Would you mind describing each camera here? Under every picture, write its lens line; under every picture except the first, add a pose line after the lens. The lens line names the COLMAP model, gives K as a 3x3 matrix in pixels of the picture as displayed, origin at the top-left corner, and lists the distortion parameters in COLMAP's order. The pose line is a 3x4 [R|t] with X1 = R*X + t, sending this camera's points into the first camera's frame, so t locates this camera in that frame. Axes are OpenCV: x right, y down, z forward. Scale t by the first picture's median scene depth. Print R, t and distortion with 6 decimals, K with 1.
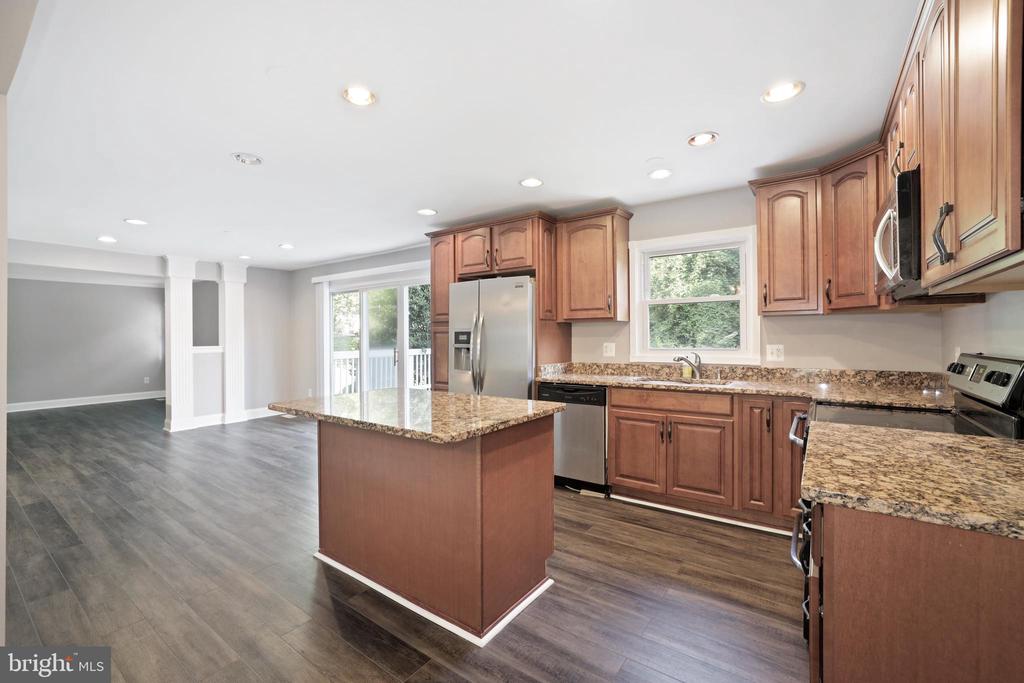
lens RADIAL K [[436.6, 0, 515.3], [0, 436.6, 337.7], [0, 0, 1]] dist [-0.033036, 0.014732]
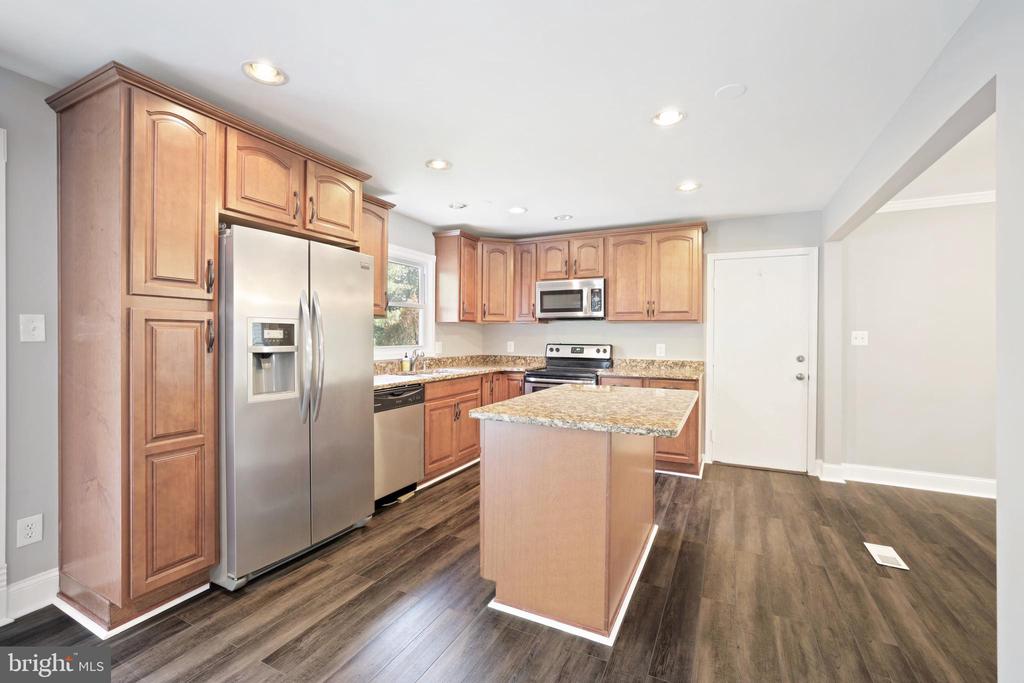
lens RADIAL K [[436.6, 0, 514.4], [0, 436.6, 337.3], [0, 0, 1]] dist [-0.033036, 0.014732]
pose [[-0.154109, 0.003210, 0.988049, -0.810908], [-0.003351, 0.999987, -0.003772, 0.005283], [-0.988048, -0.003893, -0.154096, 0.903354]]
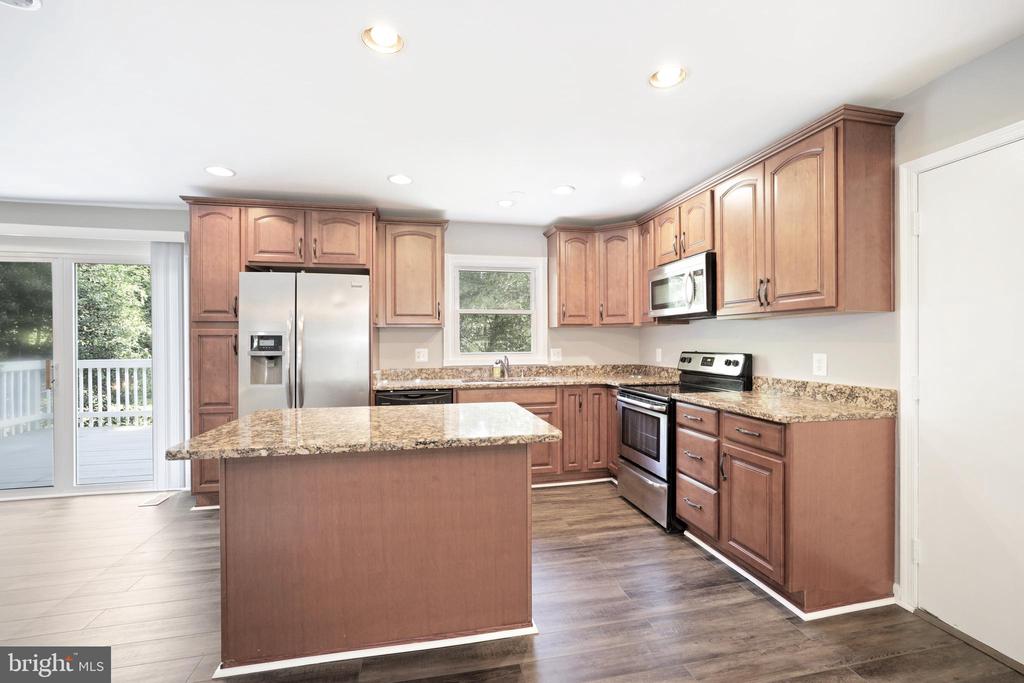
lens RADIAL K [[436.6, 0, 515.4], [0, 436.6, 345.1], [0, 0, 1]] dist [-0.033036, 0.014732]
pose [[0.673075, -0.000434, 0.739574, -0.455039], [0.001037, 0.999999, -0.000356, 0.004812], [-0.739574, 0.001006, 0.673075, 0.164237]]
